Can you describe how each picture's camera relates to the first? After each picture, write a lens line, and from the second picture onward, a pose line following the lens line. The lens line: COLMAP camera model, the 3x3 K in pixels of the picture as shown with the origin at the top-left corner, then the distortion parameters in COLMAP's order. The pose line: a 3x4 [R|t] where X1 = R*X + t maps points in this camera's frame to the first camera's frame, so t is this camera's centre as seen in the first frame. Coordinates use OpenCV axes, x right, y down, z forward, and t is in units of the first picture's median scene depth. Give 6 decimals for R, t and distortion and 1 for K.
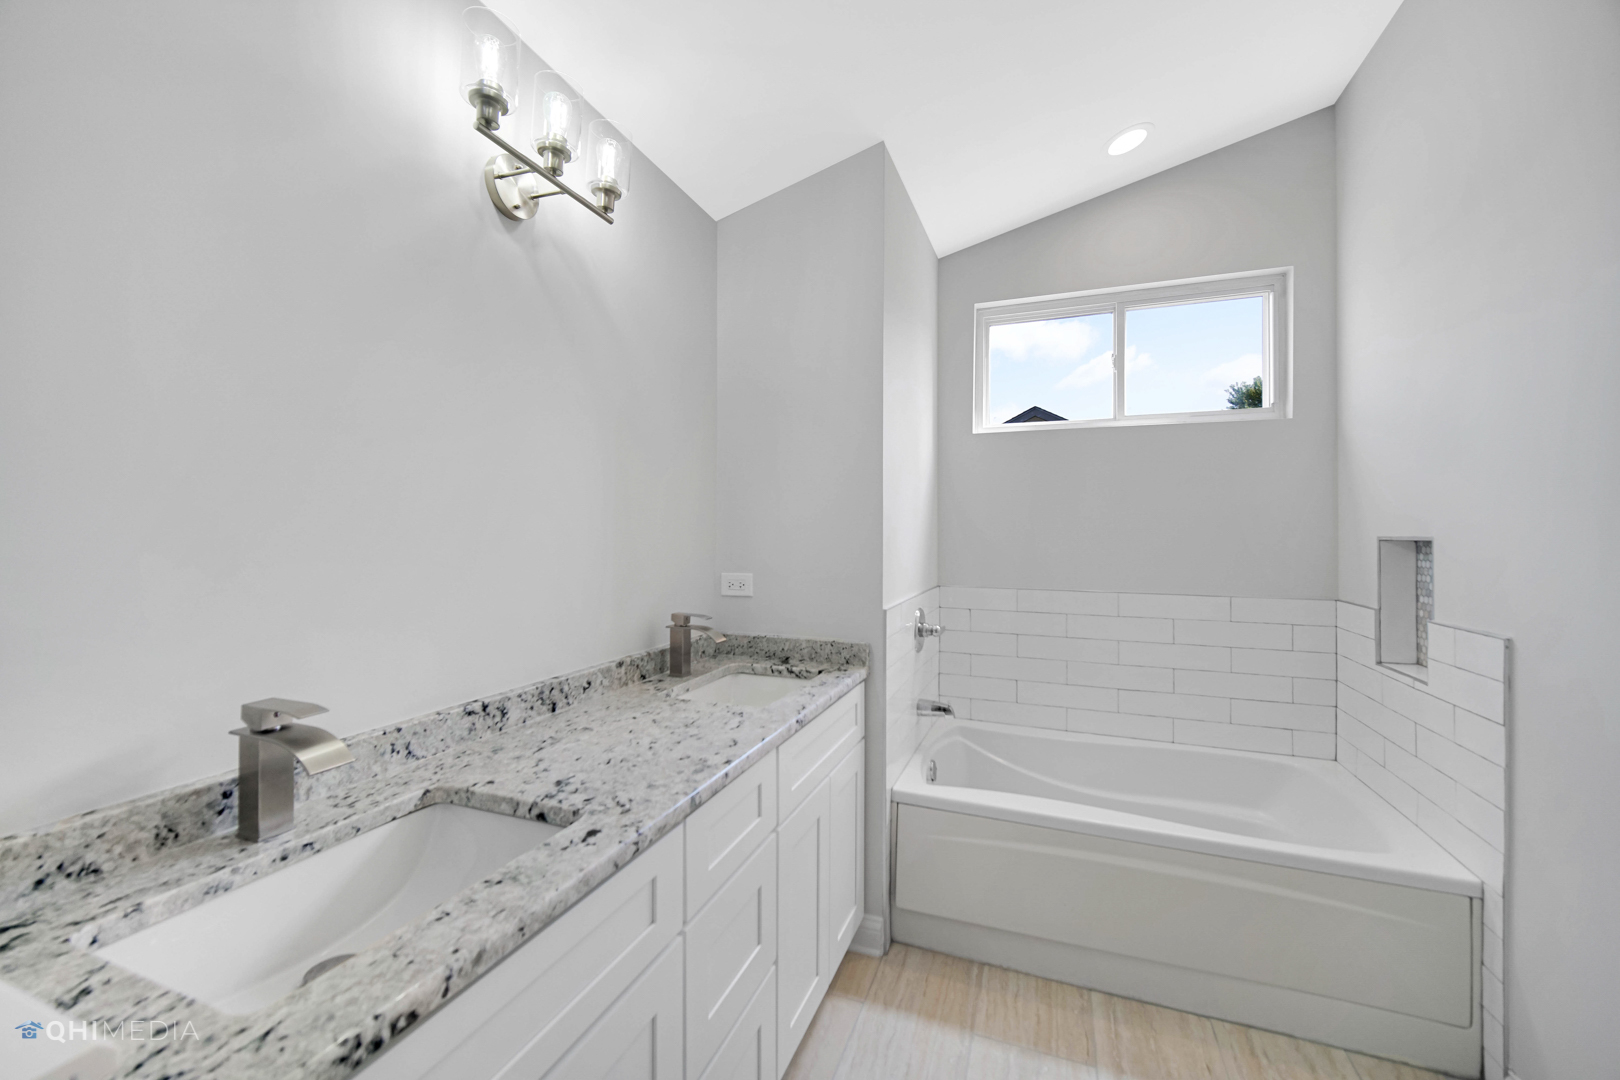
lens RADIAL K [[647.5, 0, 814.4], [0, 647.5, 533.8], [0, 0, 1]] dist [-0.001275, -0.000066]
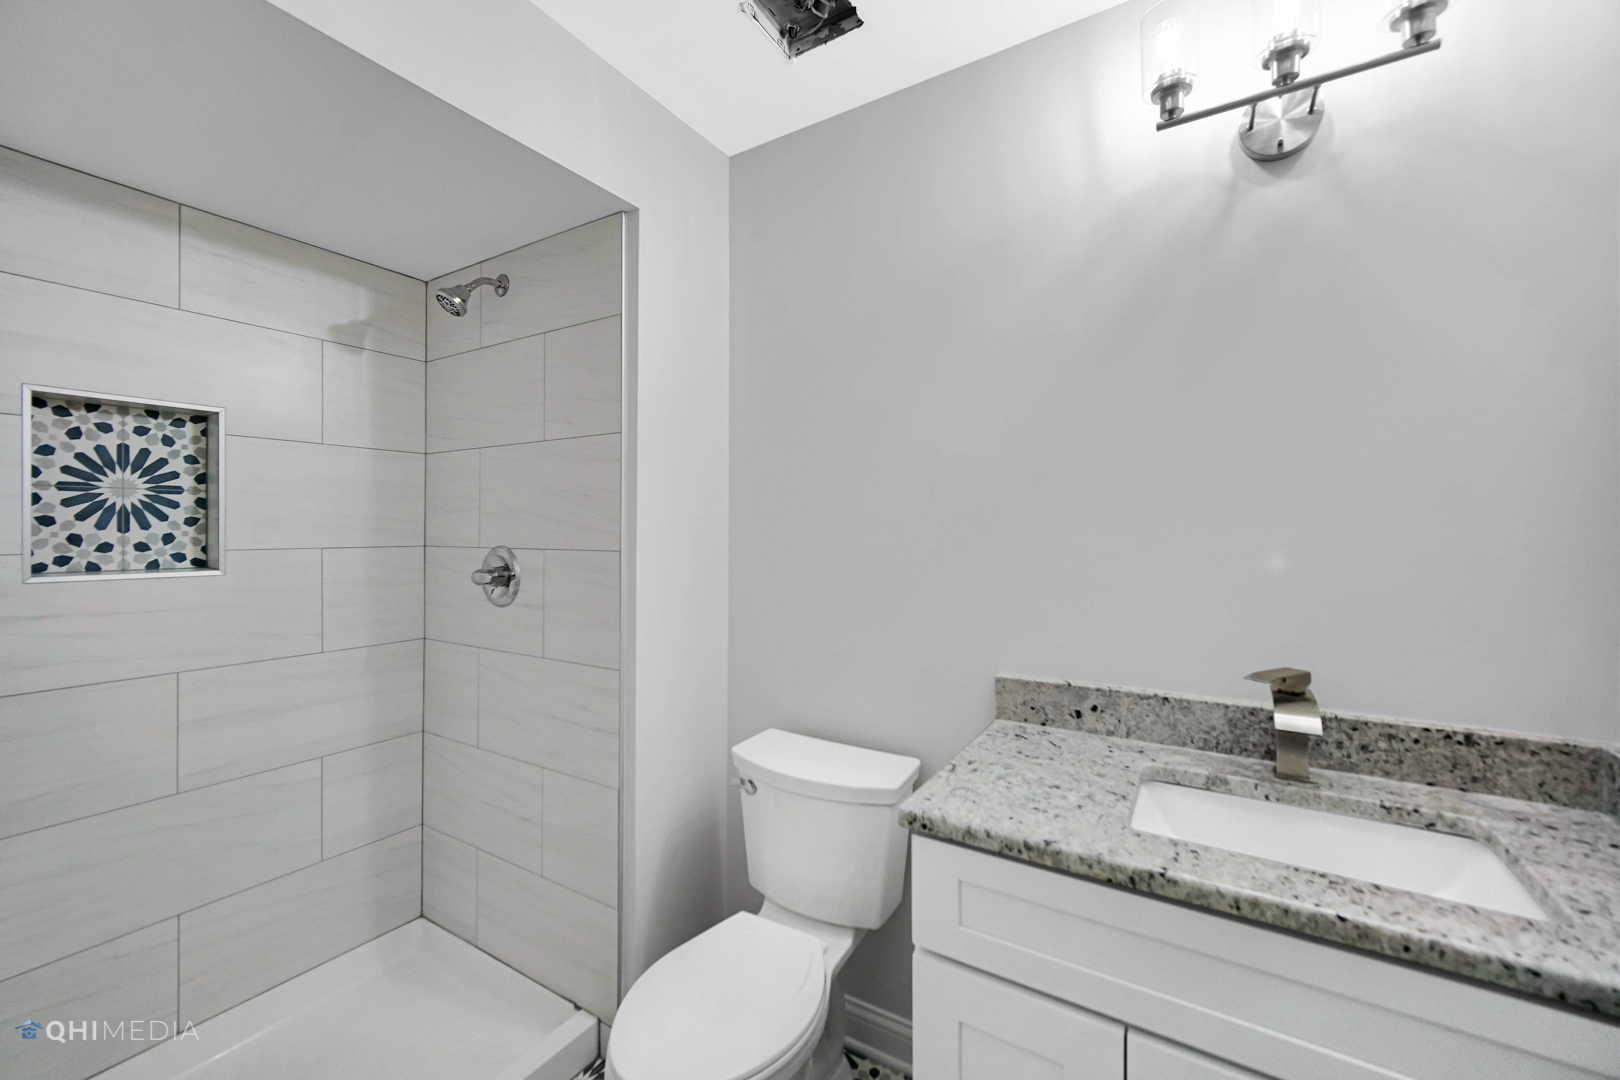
lens RADIAL K [[647.5, 0, 814.4], [0, 647.5, 533.8], [0, 0, 1]] dist [-0.001275, -0.000066]
pose [[-0.227541, 0.001737, -0.973767, 0.494758], [-0.003260, 0.999991, 0.002546, 0.000923], [0.973763, 0.003754, -0.227533, 0.601785]]
